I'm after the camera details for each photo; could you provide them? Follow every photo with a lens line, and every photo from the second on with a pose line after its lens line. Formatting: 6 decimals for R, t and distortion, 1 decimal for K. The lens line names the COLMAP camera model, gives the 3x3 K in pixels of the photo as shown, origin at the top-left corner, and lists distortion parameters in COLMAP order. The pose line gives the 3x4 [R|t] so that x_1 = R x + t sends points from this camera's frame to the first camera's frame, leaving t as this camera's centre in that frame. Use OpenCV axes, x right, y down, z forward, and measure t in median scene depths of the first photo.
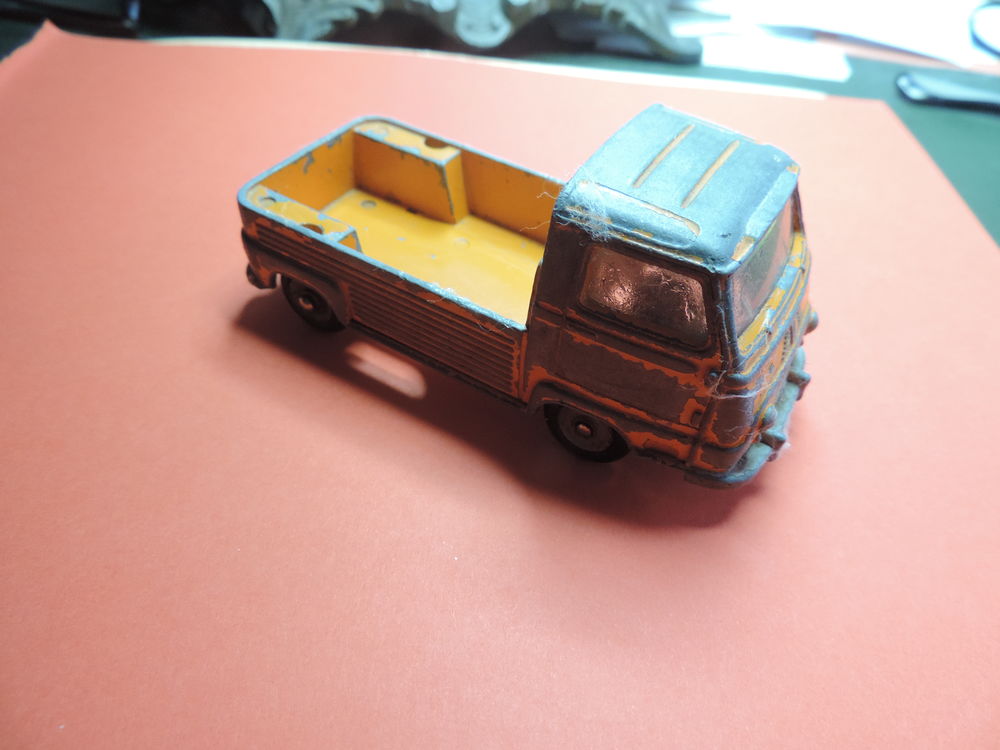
lens RADIAL K [[753.8, 0, 500.0], [0, 753.8, 375.0], [0, 0, 1]] dist [0.085246, -0.000021]
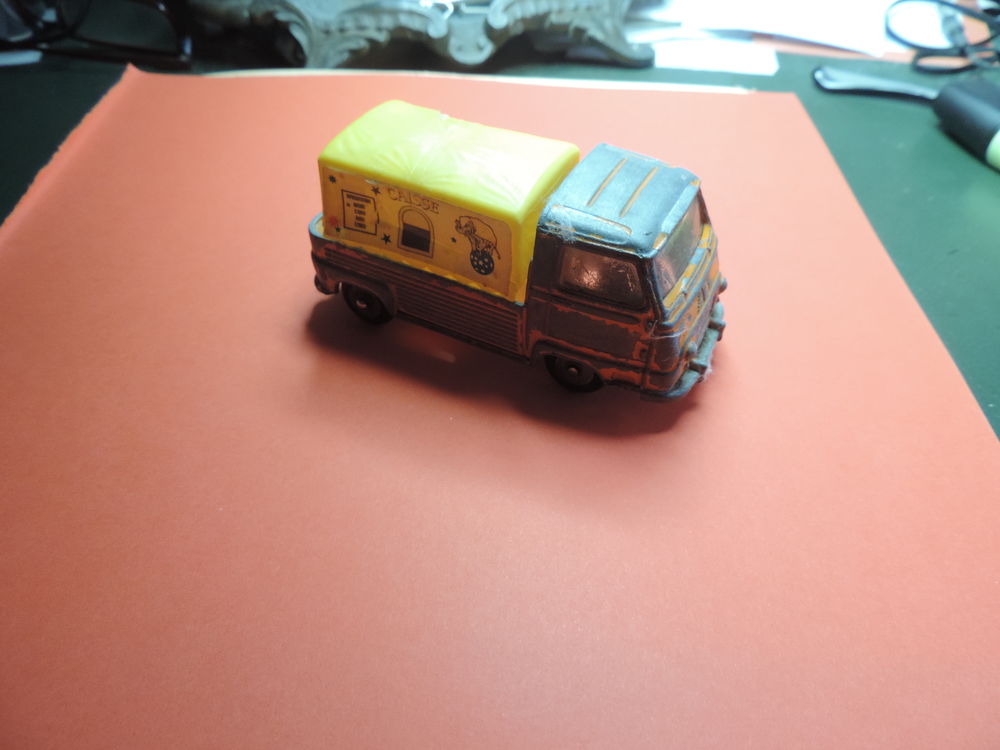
lens RADIAL K [[693.9, 0, 494.9], [0, 693.9, 366.5], [0, 0, 1]] dist [0.067830, 0.002867]
pose [[0.996573, -0.082558, -0.005197, -0.028836], [0.082605, 0.996536, 0.009589, 0.042546], [0.004388, -0.009986, 0.999941, -0.379139]]
